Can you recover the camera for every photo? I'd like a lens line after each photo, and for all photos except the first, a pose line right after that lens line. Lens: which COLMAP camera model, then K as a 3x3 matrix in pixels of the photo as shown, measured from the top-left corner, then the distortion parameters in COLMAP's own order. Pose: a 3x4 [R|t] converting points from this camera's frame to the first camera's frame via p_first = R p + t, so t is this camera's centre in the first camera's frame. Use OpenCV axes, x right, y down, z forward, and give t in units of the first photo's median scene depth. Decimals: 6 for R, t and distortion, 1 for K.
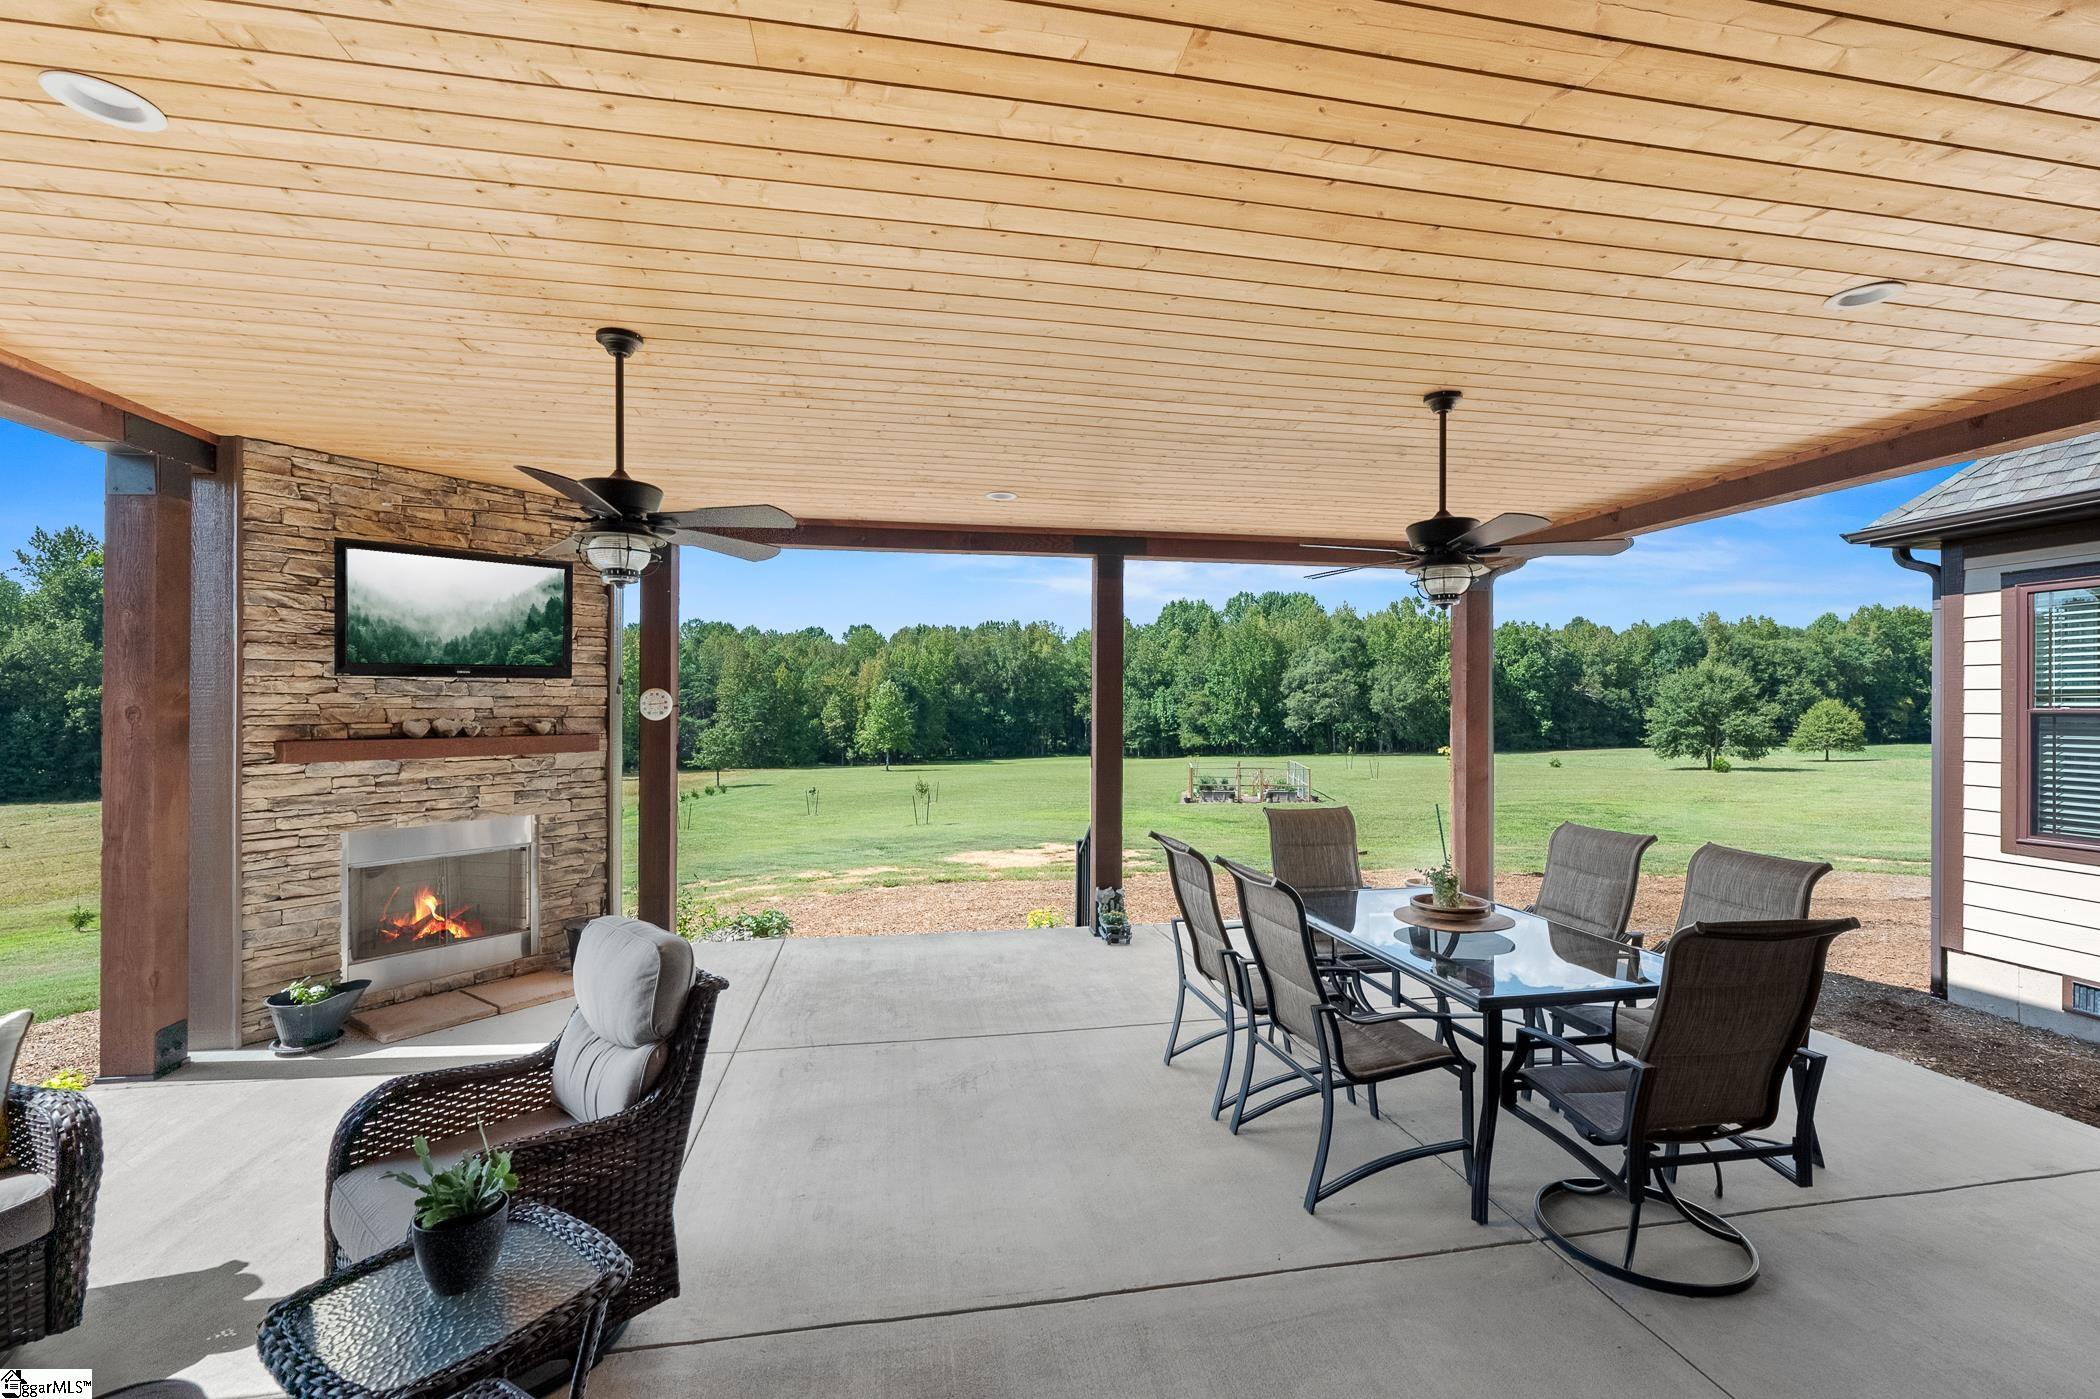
lens RADIAL K [[904.1, 0, 1058.0], [0, 904.1, 698.9], [0, 0, 1]] dist [-0.005299, -0.000131]
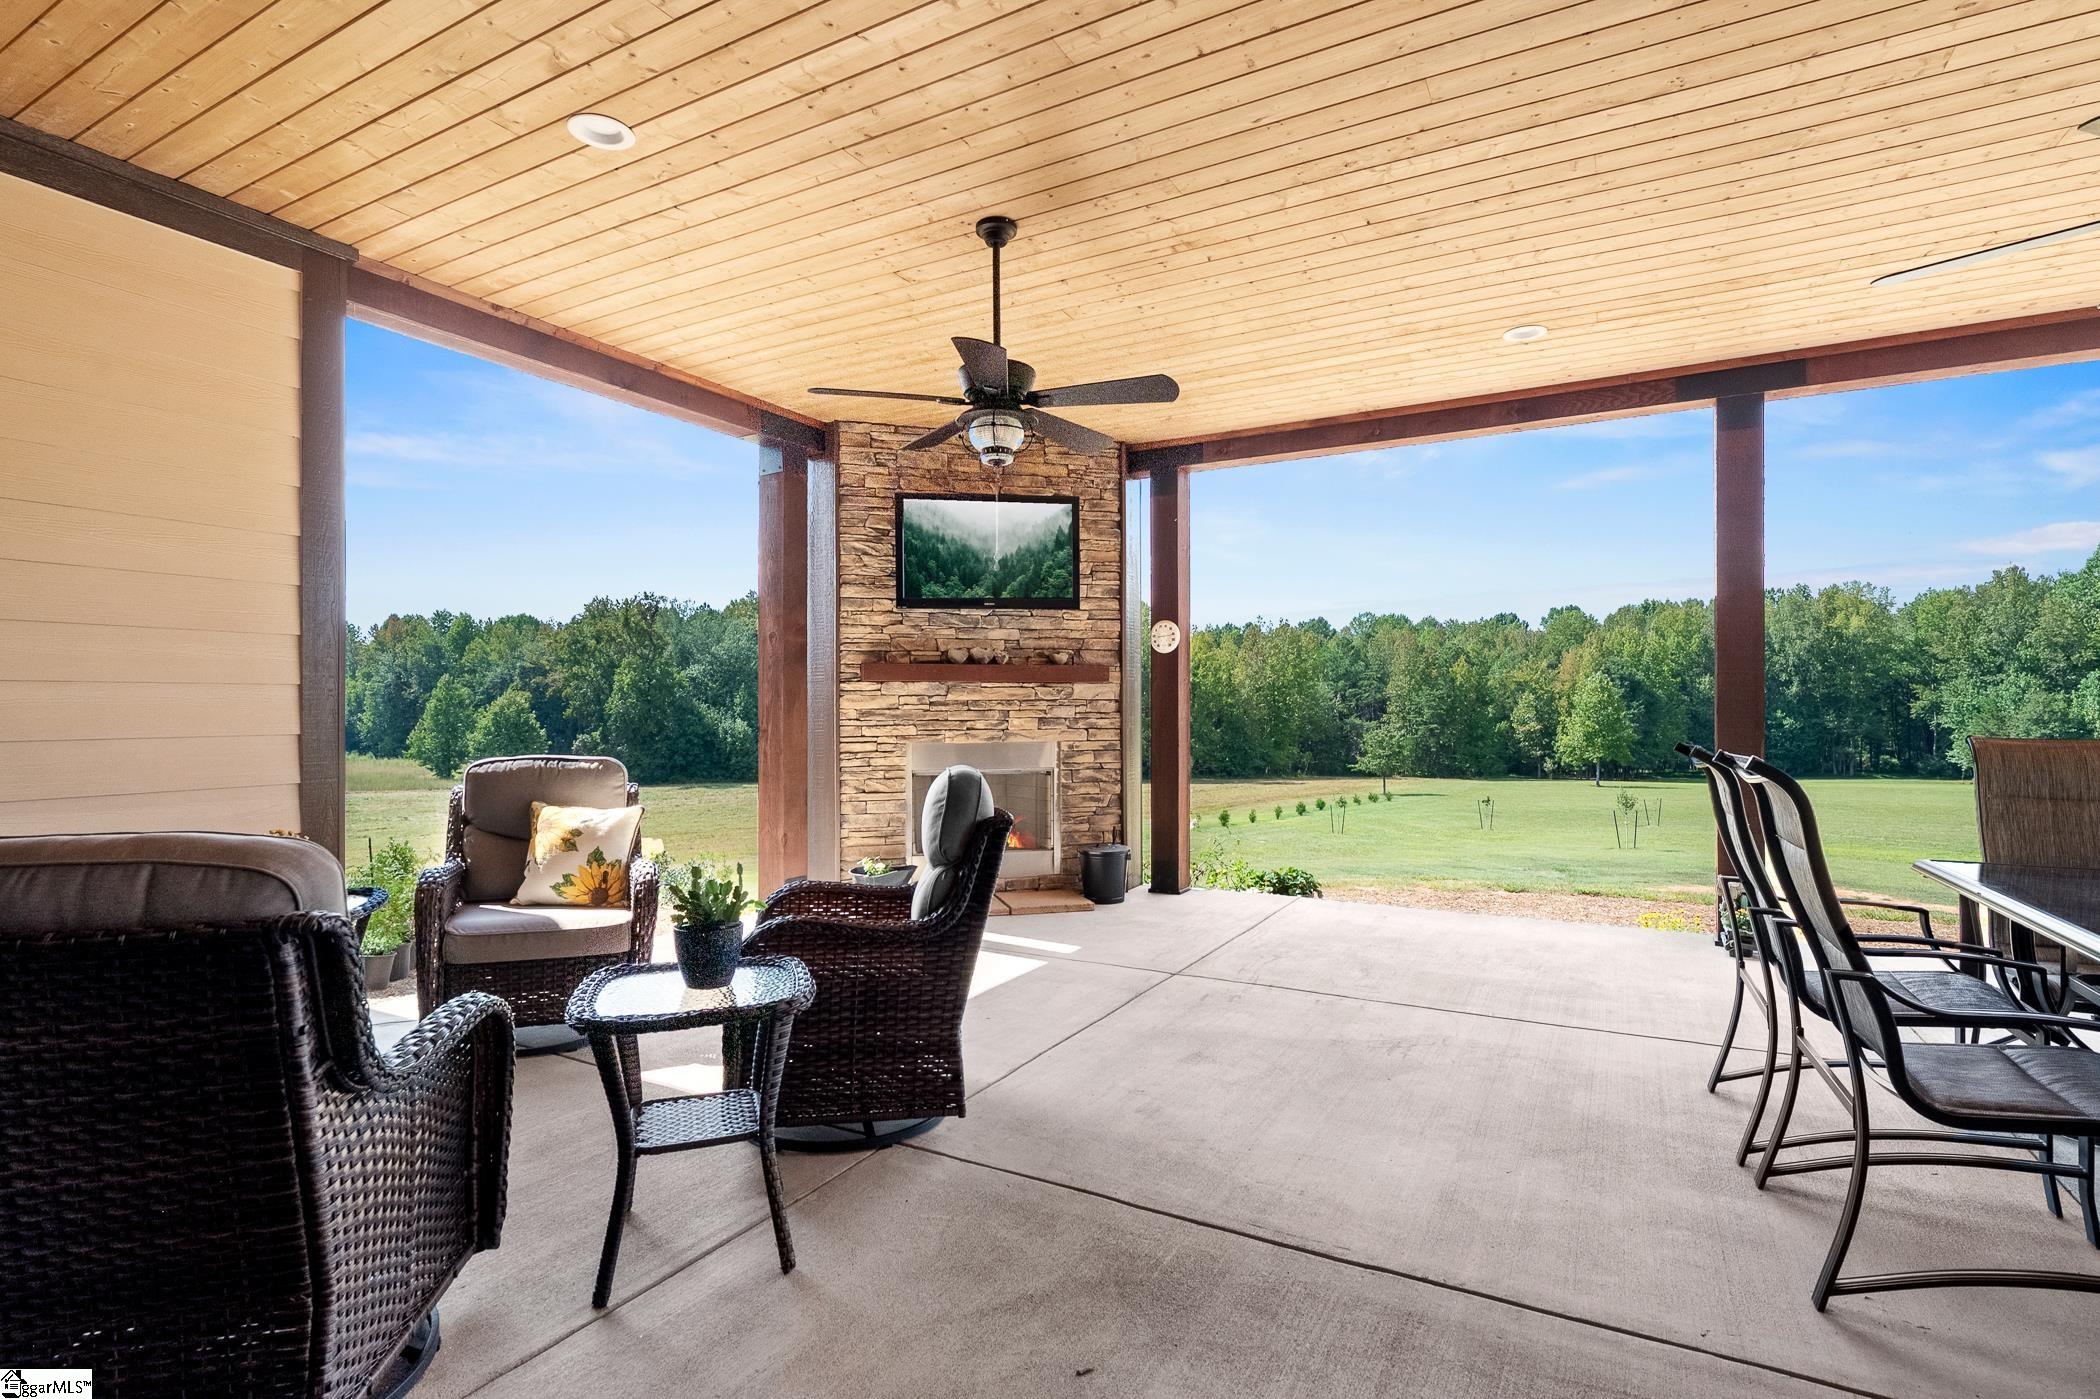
lens RADIAL K [[1017.2, 0, 1048.5], [0, 1017.2, 705.9], [0, 0, 1]] dist [-0.002315, 0.000921]
pose [[0.763871, -0.008667, -0.645310, 0.183806], [0.007397, 0.999962, -0.004675, 0.092448], [0.645326, -0.001202, 0.763906, 0.083119]]
